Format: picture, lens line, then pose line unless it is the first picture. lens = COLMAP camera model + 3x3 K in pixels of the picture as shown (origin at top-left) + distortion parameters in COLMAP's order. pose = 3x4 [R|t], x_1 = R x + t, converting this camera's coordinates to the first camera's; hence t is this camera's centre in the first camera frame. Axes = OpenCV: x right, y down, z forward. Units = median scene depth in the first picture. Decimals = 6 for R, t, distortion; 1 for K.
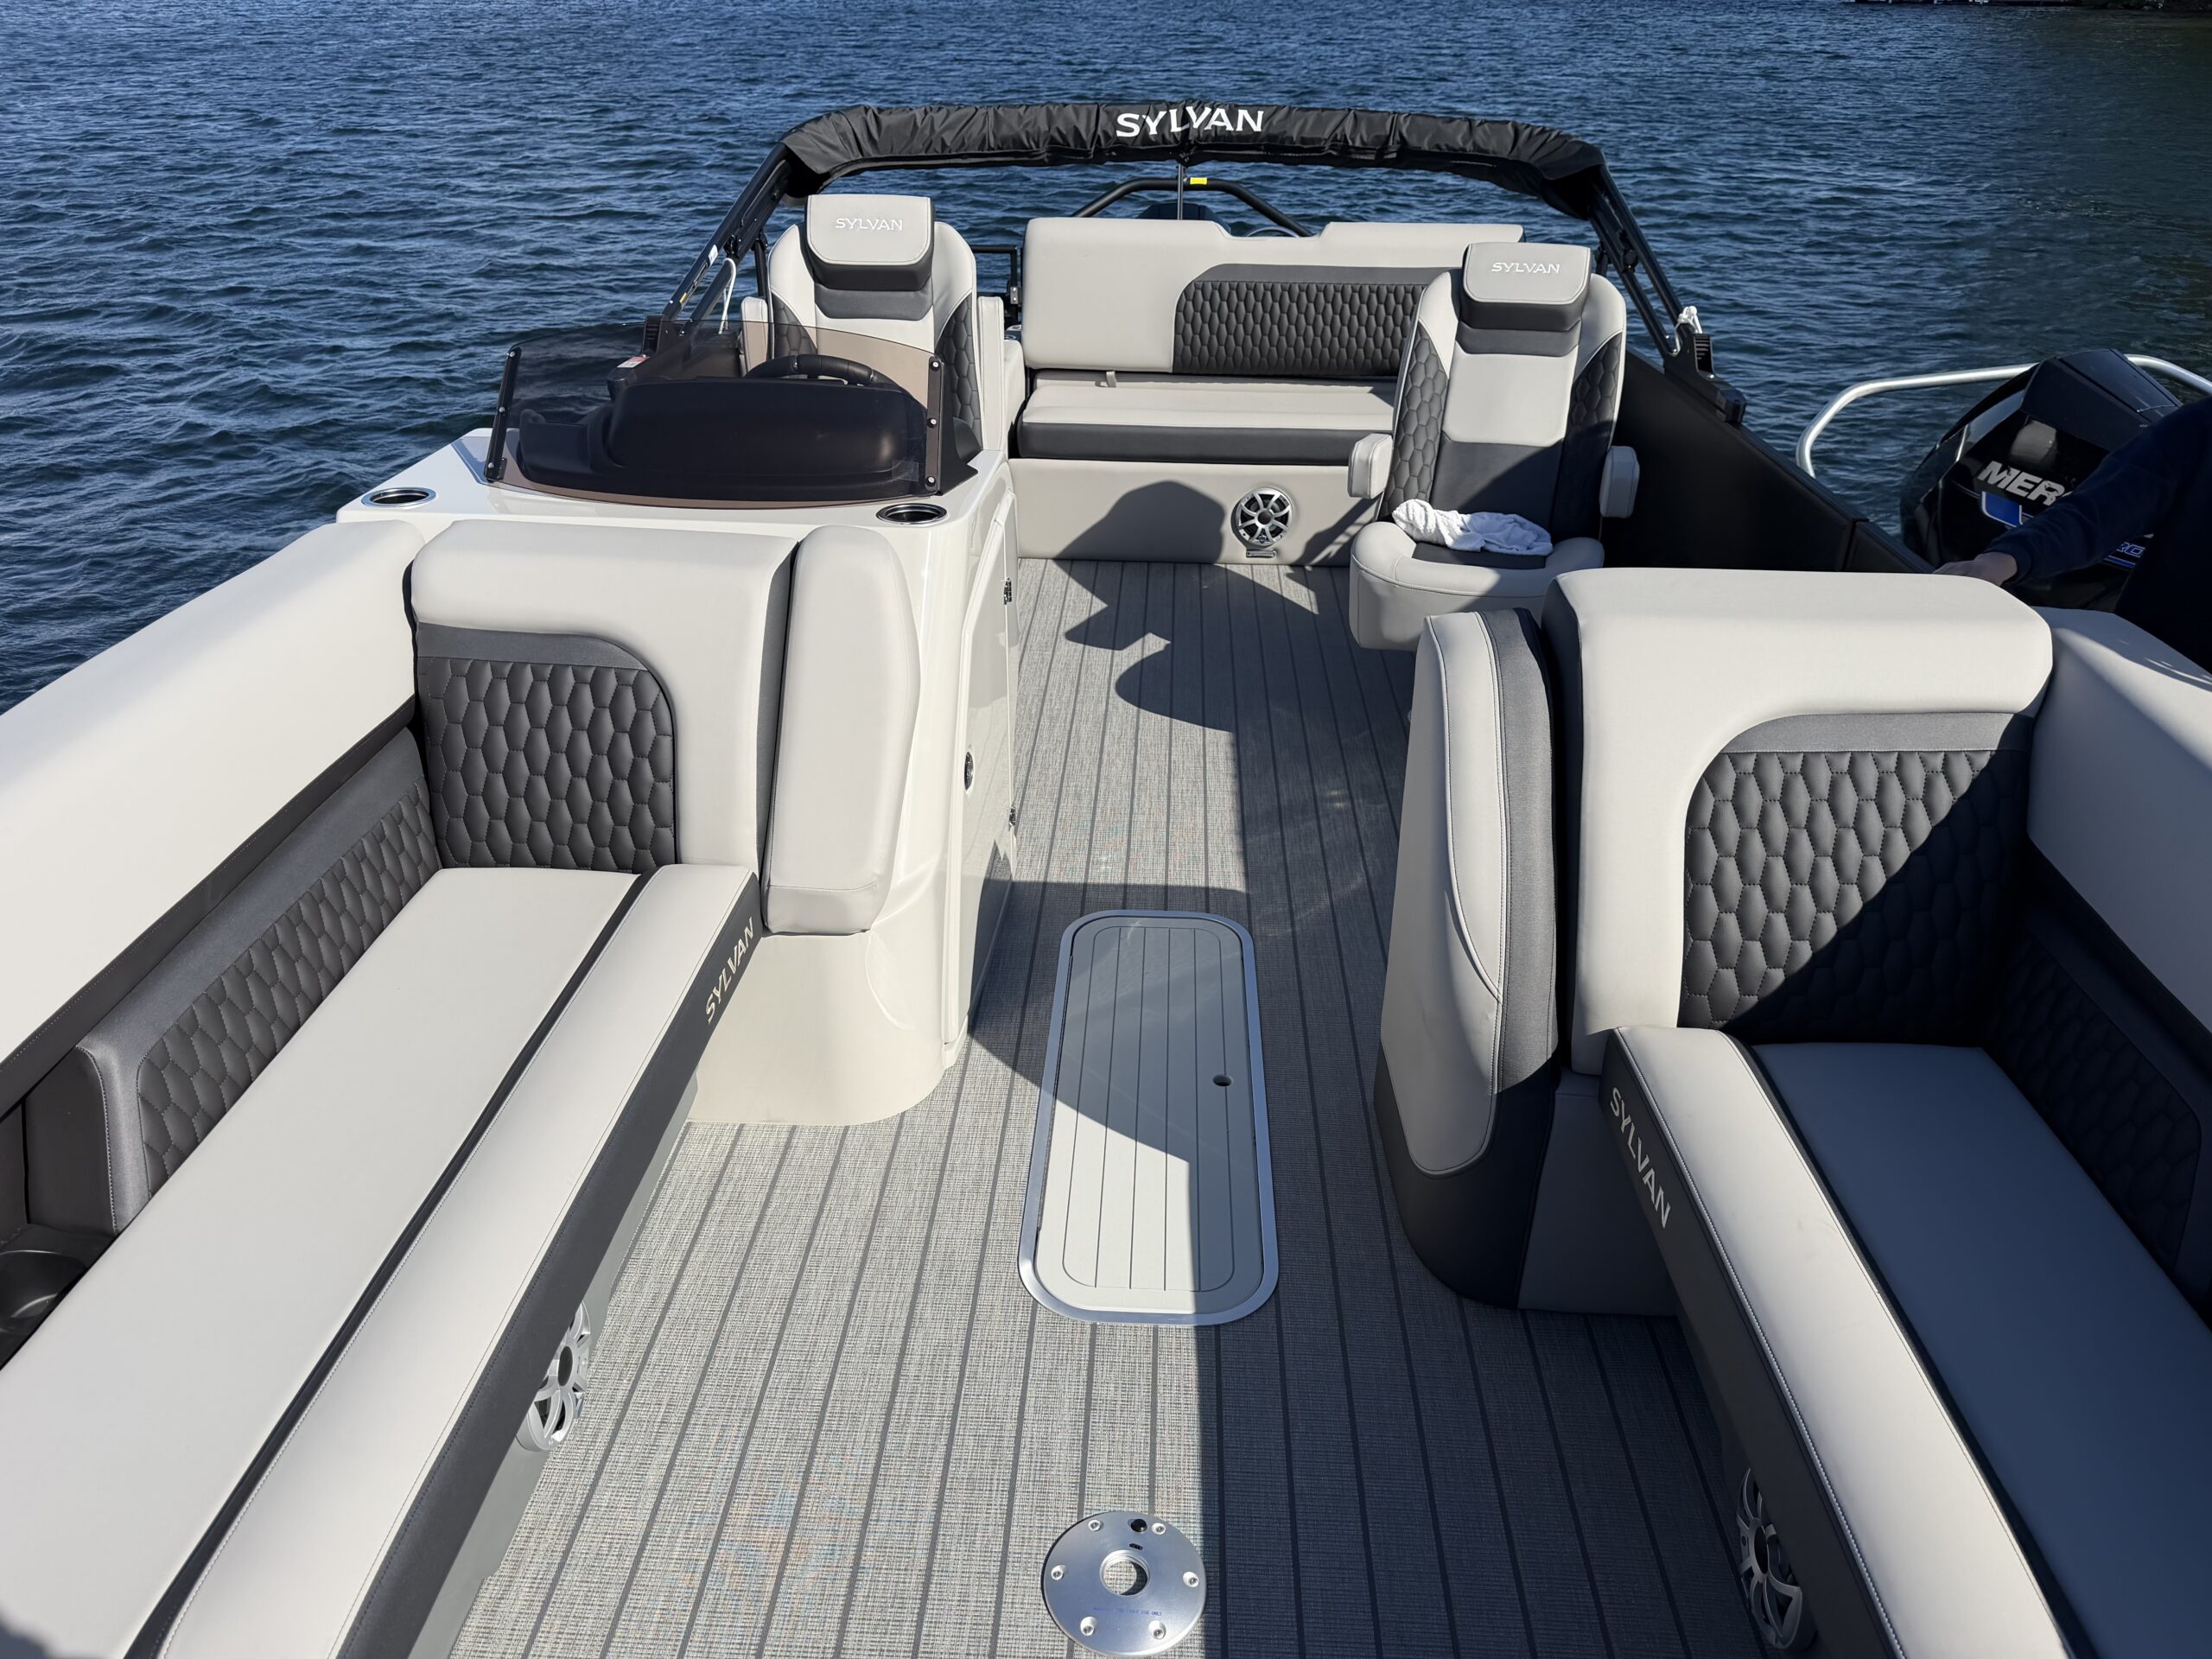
lens RADIAL K [[1542.6, 0, 1105.4], [0, 1542.6, 816.7], [0, 0, 1]] dist [0.013230, -0.024841]
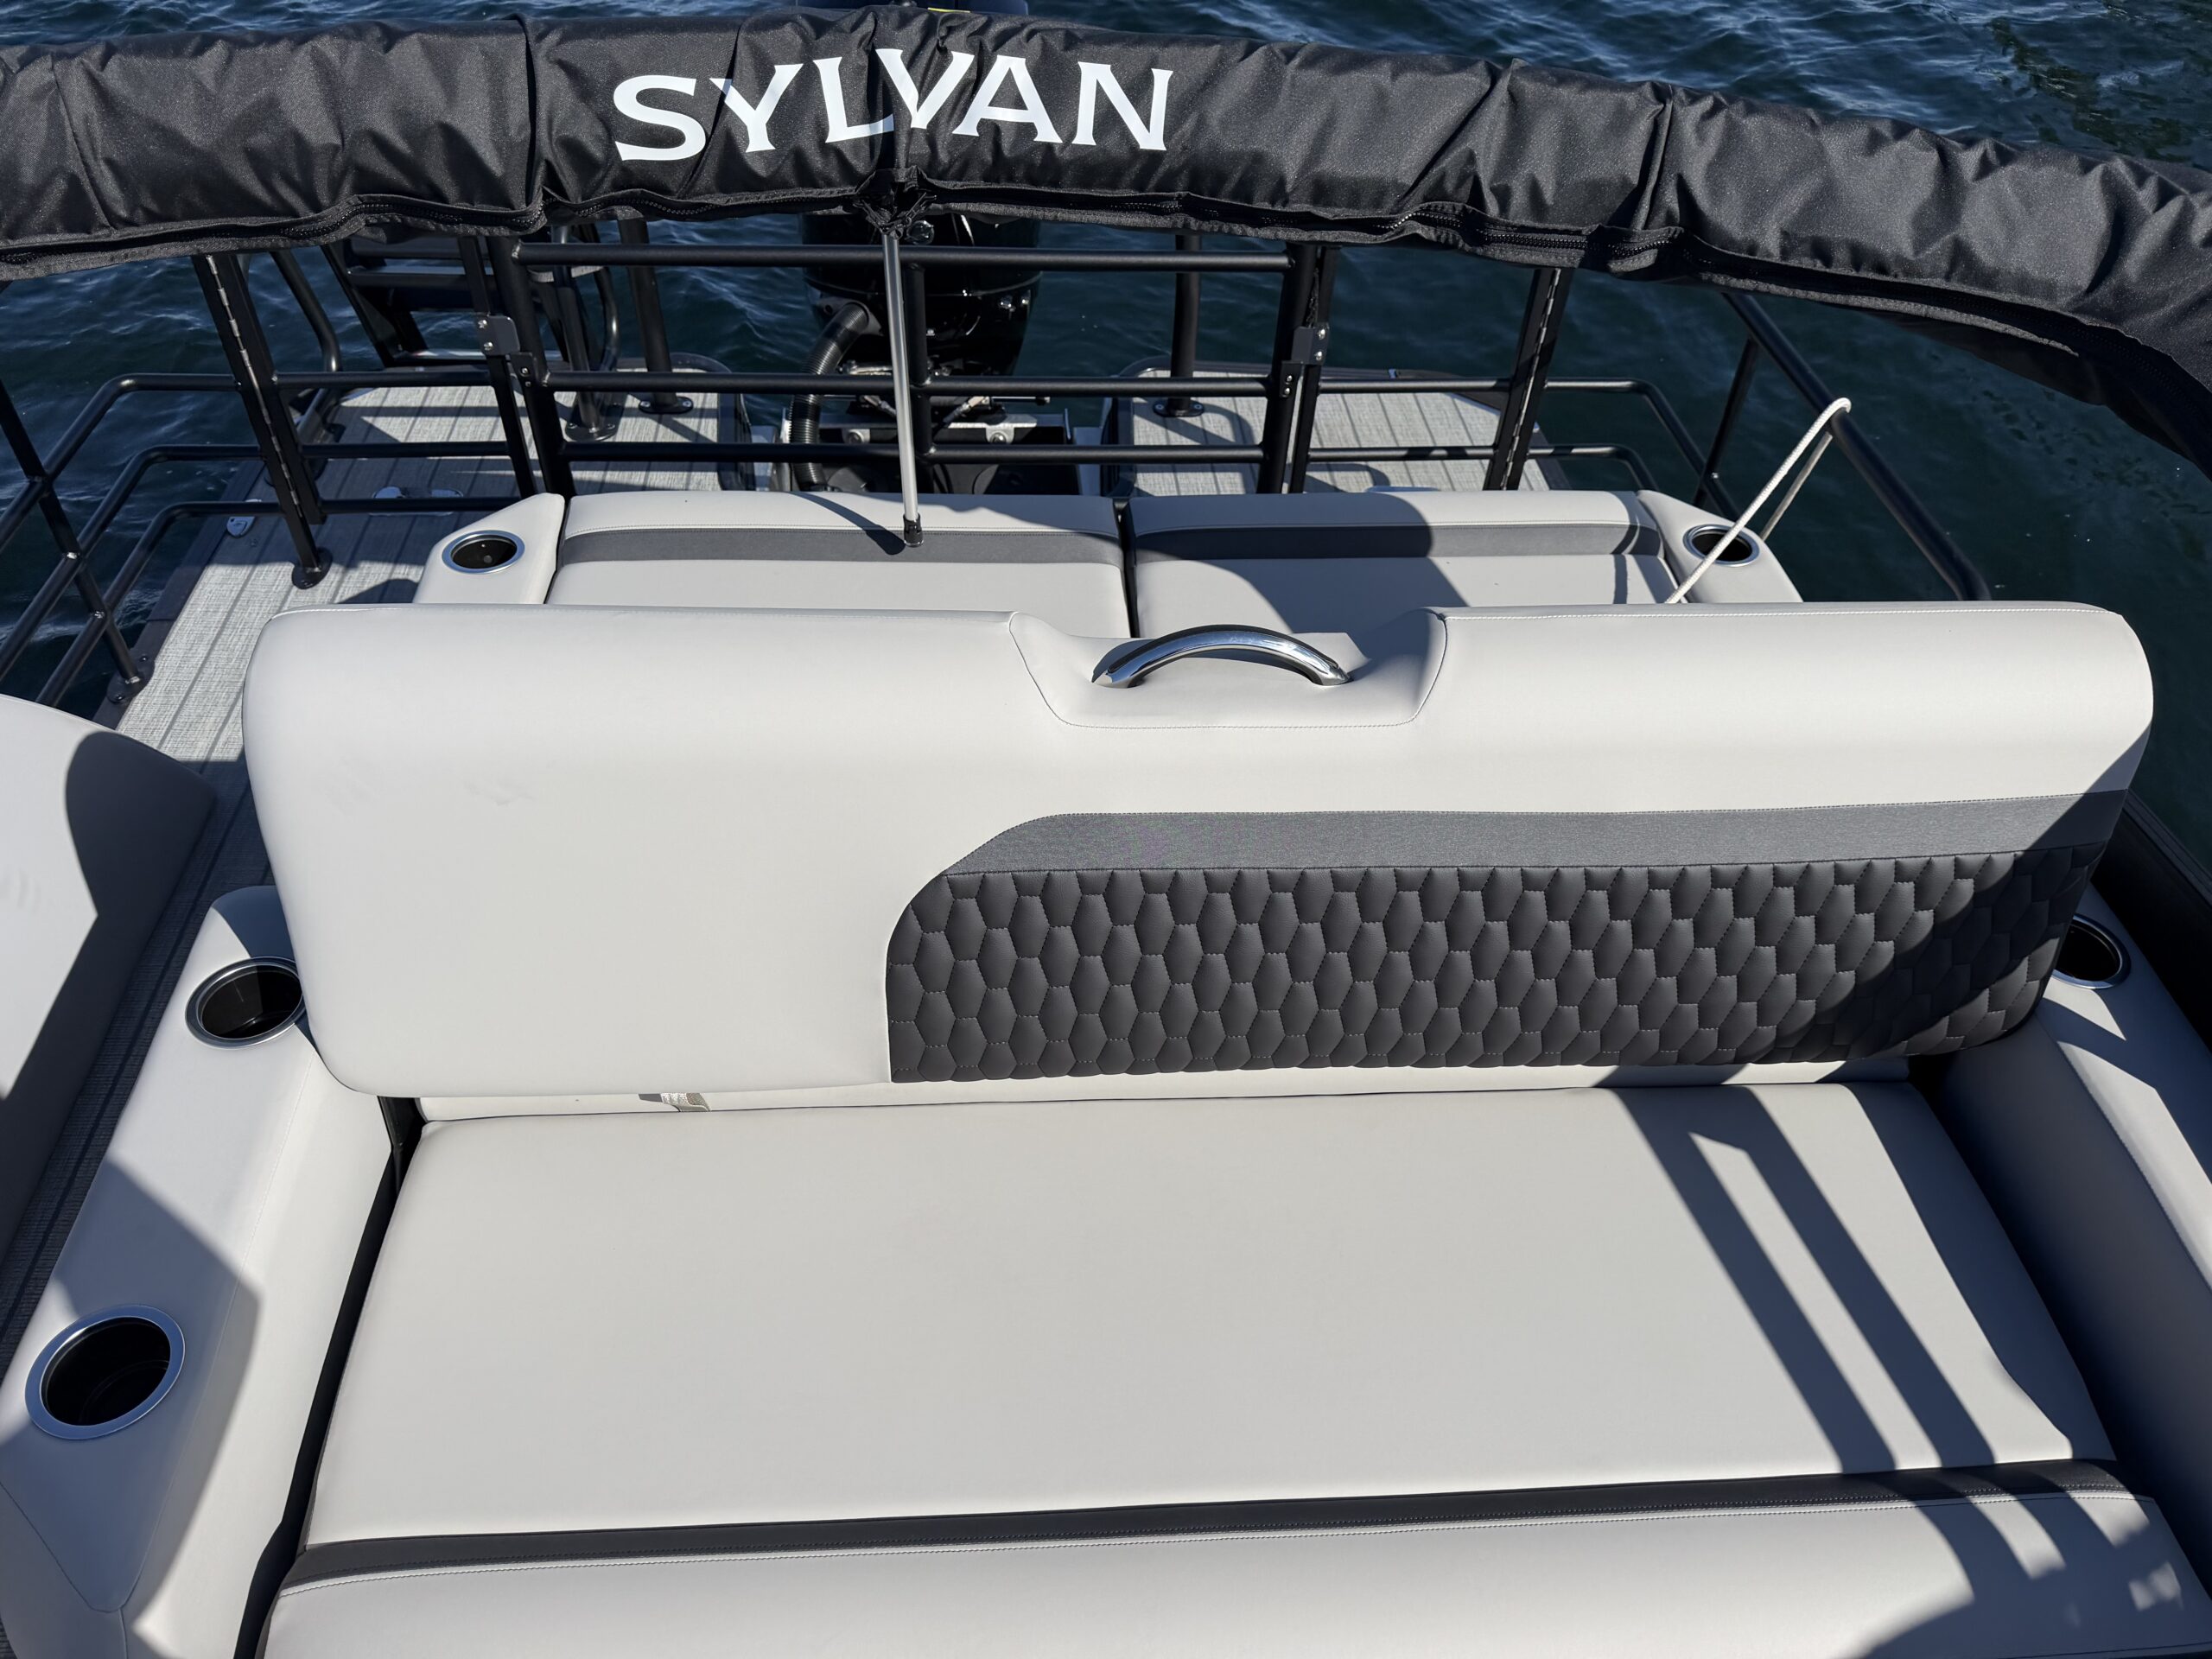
lens RADIAL K [[1542.6, 0, 1117.1], [0, 1542.6, 811.6], [0, 0, 1]] dist [0.013230, -0.024841]
pose [[0.989570, -0.069259, 0.126314, 0.050617], [0.030246, 0.957188, 0.287881, -0.411099], [-0.140845, -0.281058, 0.949299, 0.714608]]
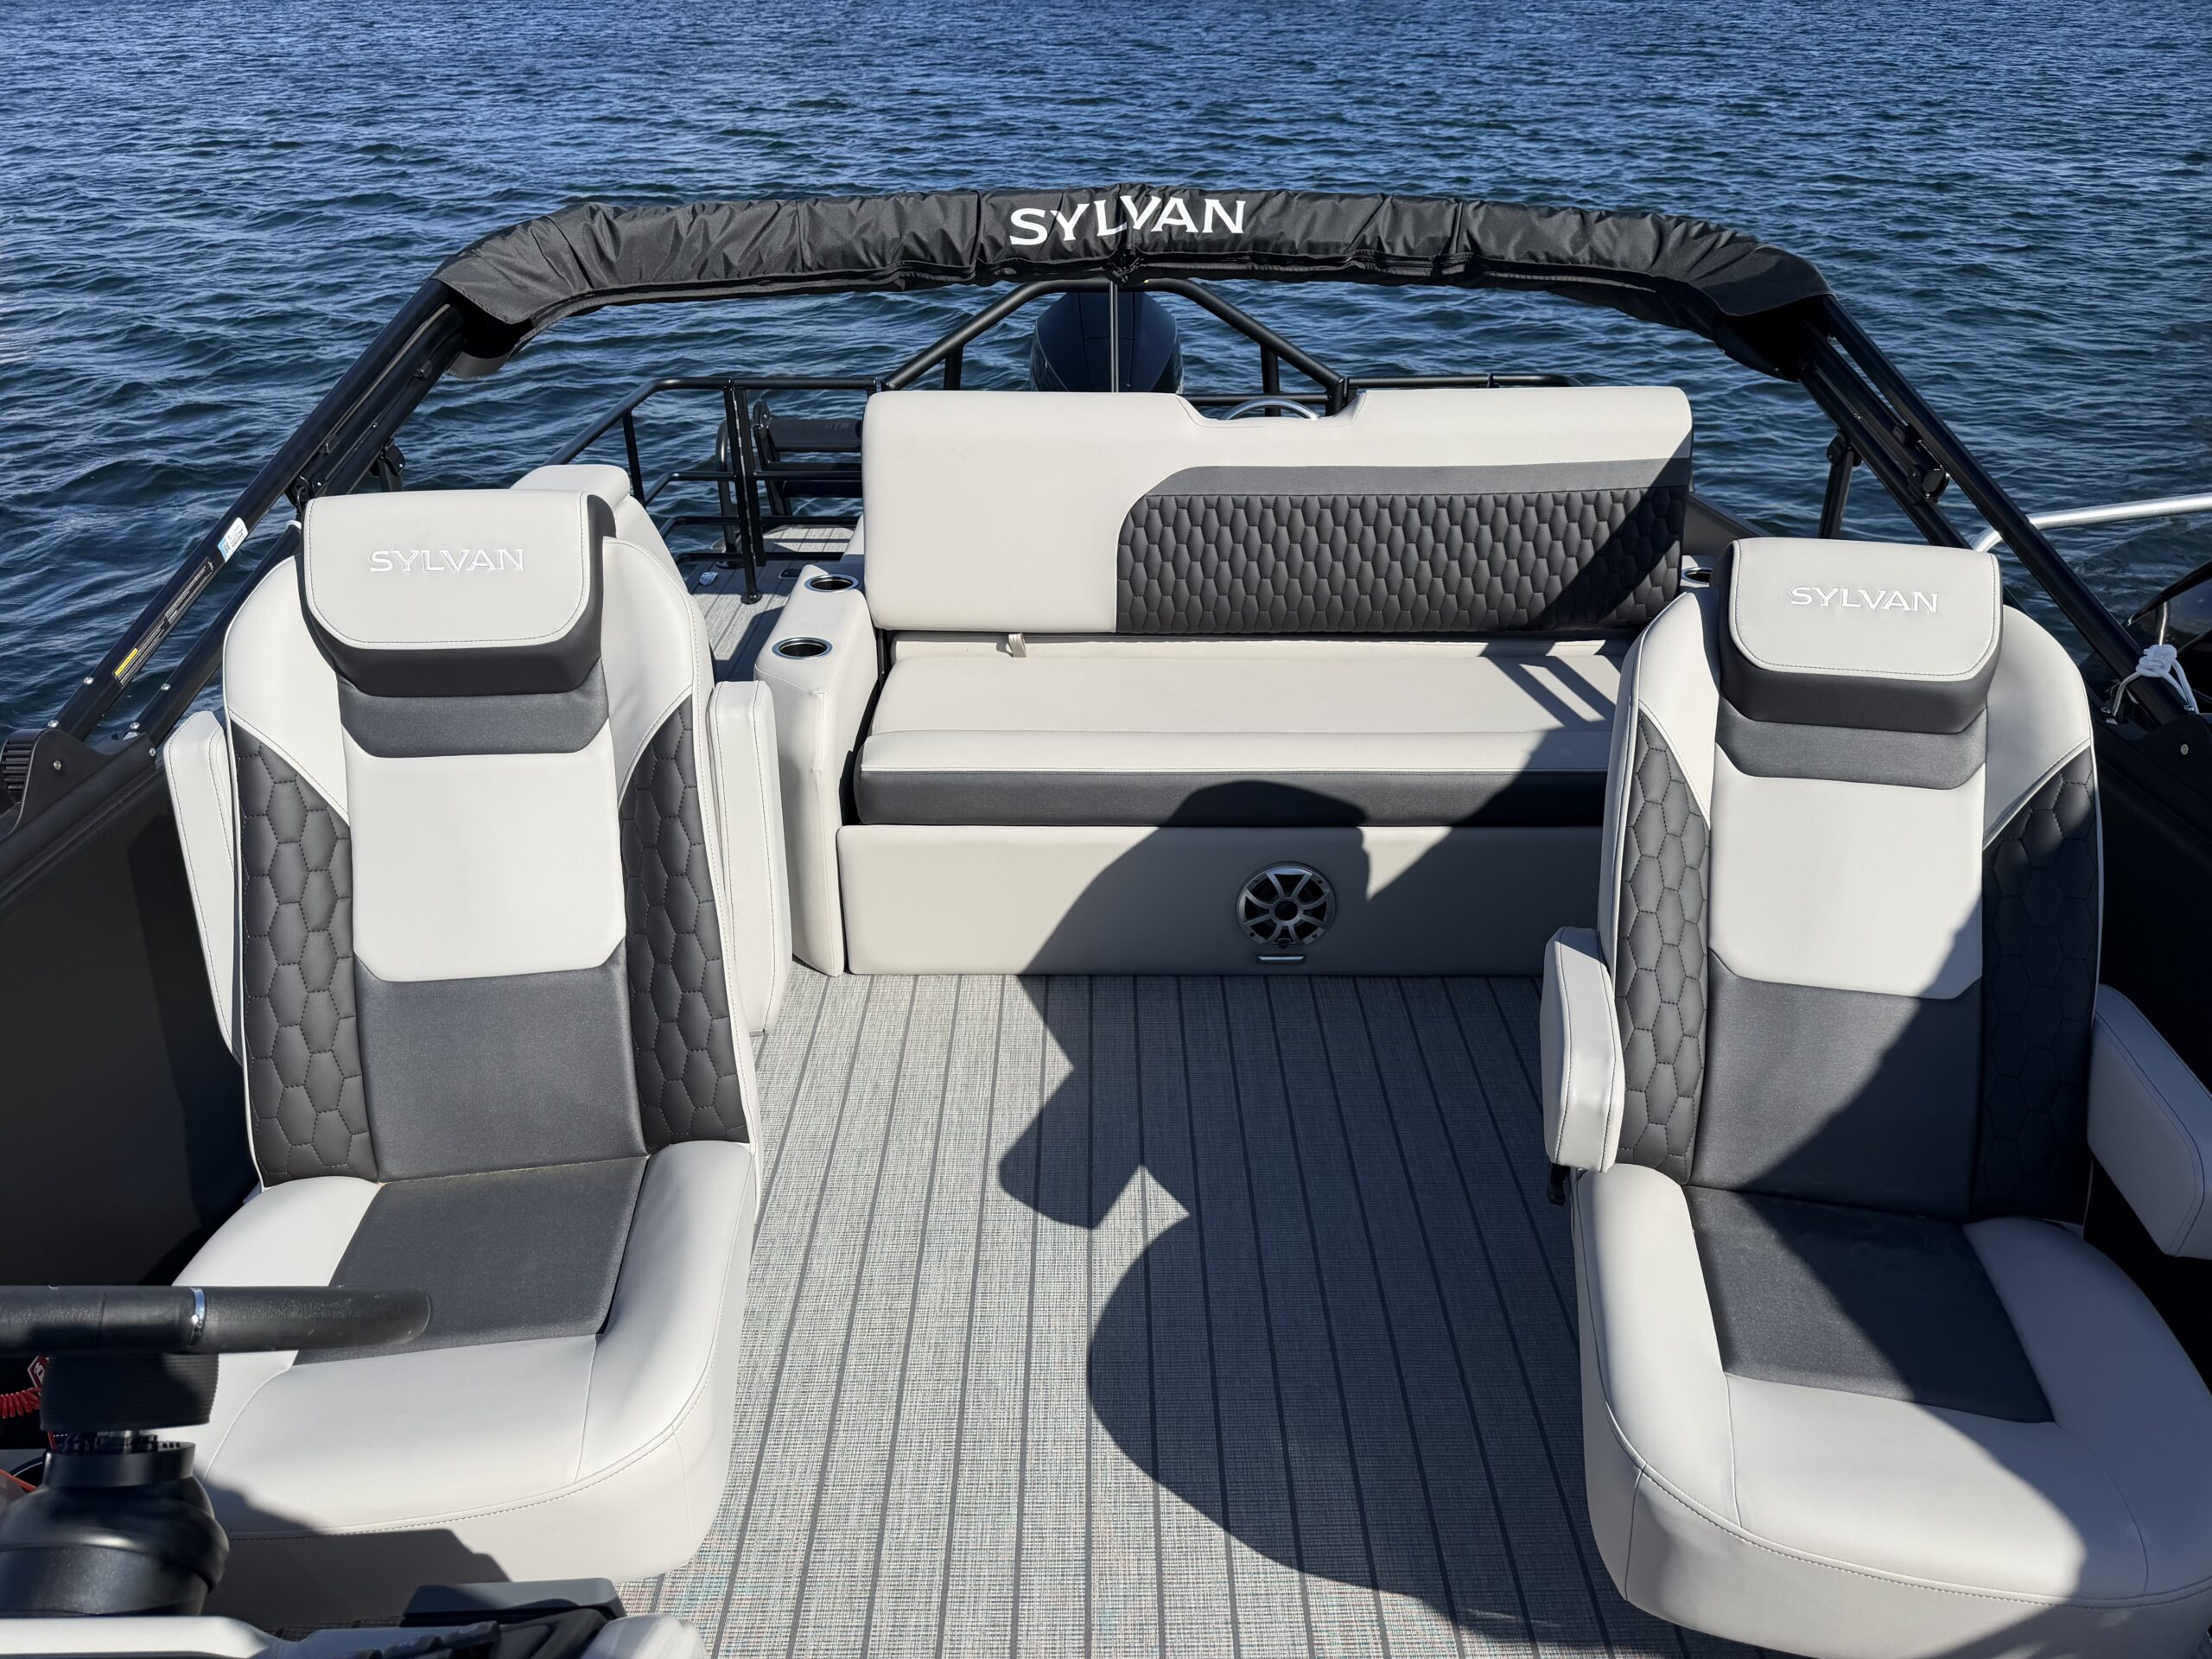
lens RADIAL K [[1542.6, 0, 1119.4], [0, 1542.6, 819.0], [0, 0, 1]] dist [0.013230, -0.024841]
pose [[0.998015, -0.039647, 0.048926, 0.011630], [0.039440, 0.999208, 0.005195, -0.213928], [-0.049093, -0.003255, 0.998789, 0.382831]]
